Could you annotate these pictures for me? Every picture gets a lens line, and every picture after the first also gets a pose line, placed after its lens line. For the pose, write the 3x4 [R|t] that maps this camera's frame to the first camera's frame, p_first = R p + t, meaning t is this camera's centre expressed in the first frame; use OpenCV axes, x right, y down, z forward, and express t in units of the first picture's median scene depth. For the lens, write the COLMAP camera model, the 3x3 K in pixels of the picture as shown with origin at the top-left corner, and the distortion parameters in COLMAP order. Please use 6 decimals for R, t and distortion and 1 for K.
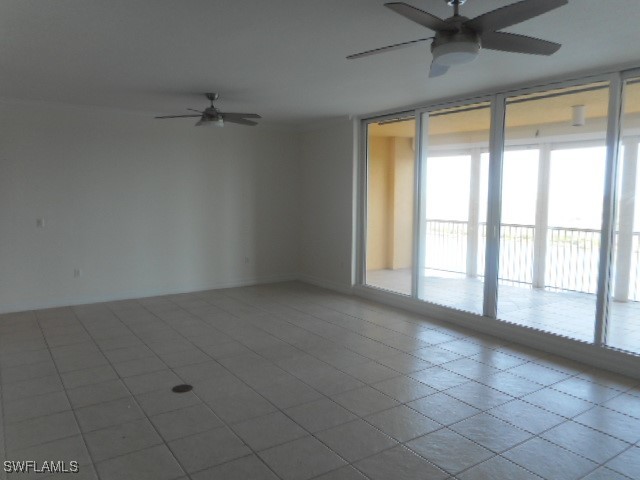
lens RADIAL K [[476.0, 0, 320.0], [0, 476.0, 240.0], [0, 0, 1]] dist [0.001406, 0.001143]
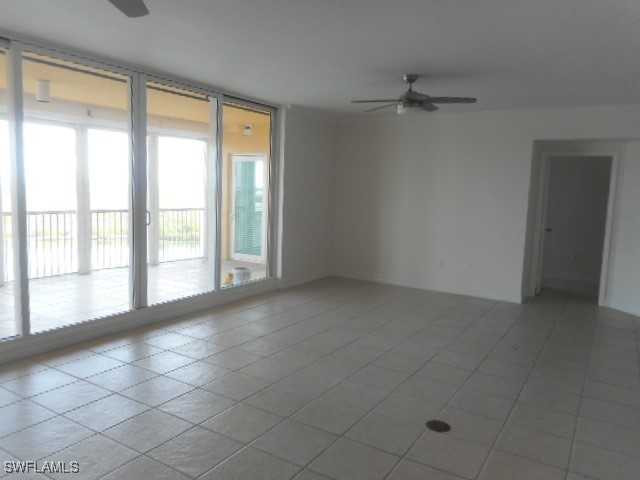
lens RADIAL K [[489.3, 0, 321.6], [0, 489.3, 228.5], [0, 0, 1]] dist [0.099176, 0.000568]
pose [[-0.410283, -0.097612, 0.906719, -0.673622], [0.056362, 0.989641, 0.132042, -0.105777], [-0.910215, 0.105279, -0.400531, 1.042367]]
